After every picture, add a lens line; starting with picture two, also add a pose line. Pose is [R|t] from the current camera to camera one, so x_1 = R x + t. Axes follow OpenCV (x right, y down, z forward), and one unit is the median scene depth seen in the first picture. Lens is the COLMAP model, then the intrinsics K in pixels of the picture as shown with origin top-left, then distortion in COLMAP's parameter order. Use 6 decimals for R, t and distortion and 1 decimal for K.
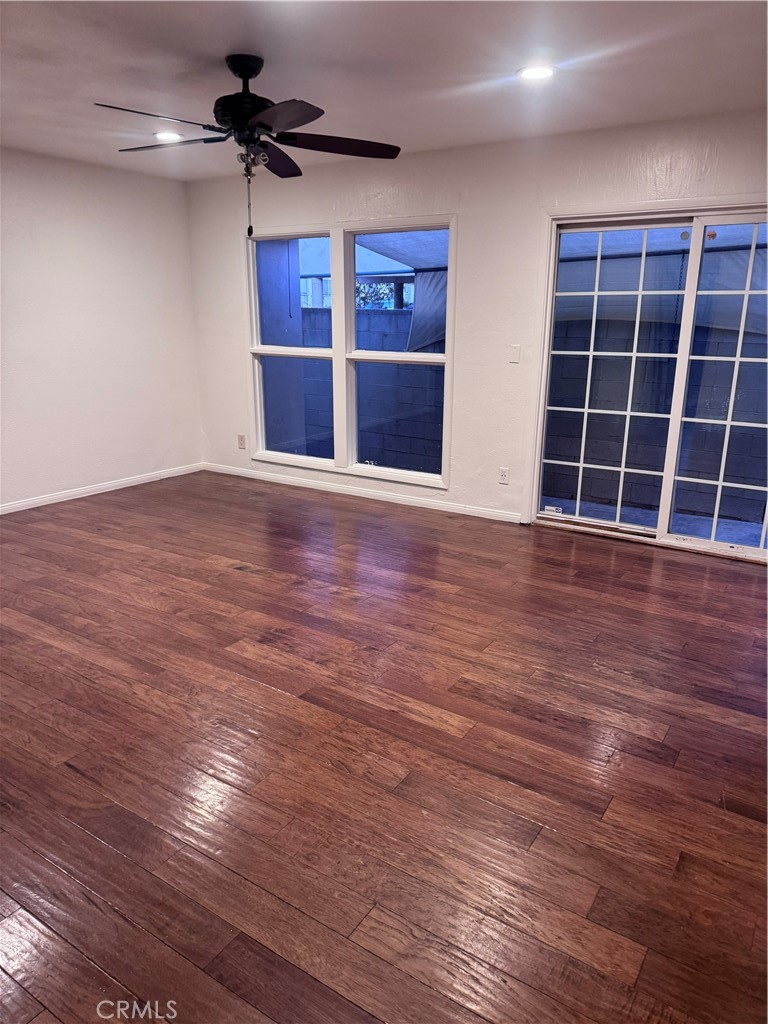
lens RADIAL K [[702.1, 0, 384.0], [0, 702.1, 512.0], [0, 0, 1]] dist [0.093208, -0.117969]
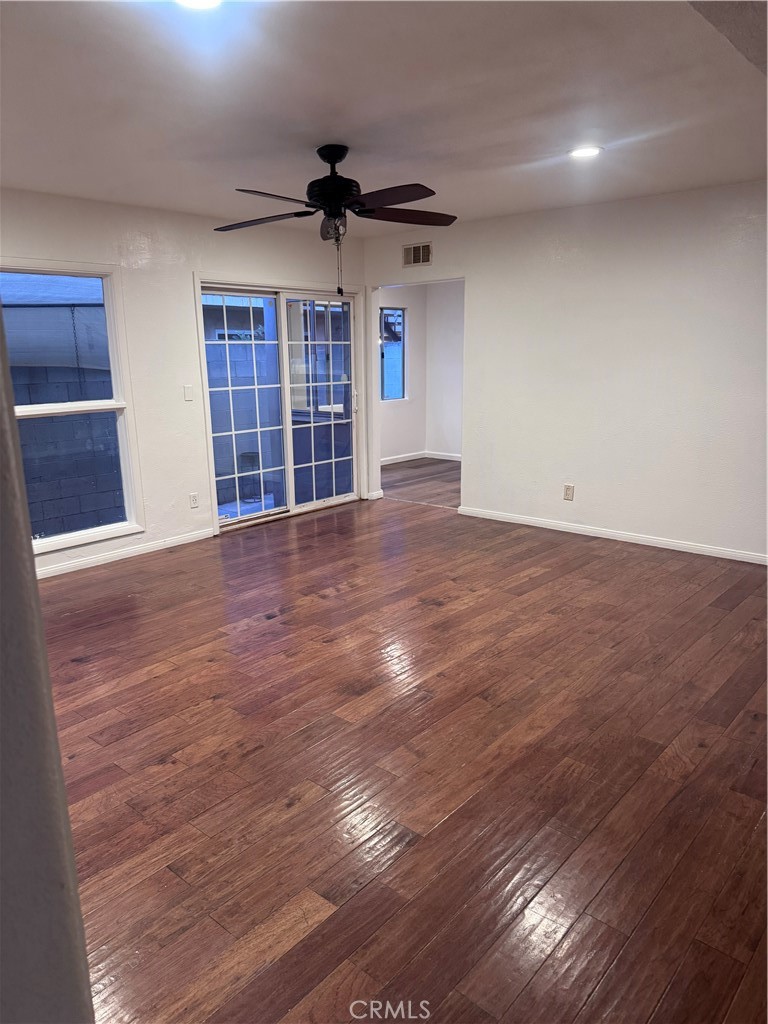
lens RADIAL K [[702.1, 0, 384.0], [0, 702.1, 512.0], [0, 0, 1]] dist [0.093208, -0.117969]
pose [[0.144335, -0.230972, 0.962195, -0.982139], [0.285512, 0.940742, 0.182993, -0.172505], [-0.947444, 0.248306, 0.201728, 0.555490]]
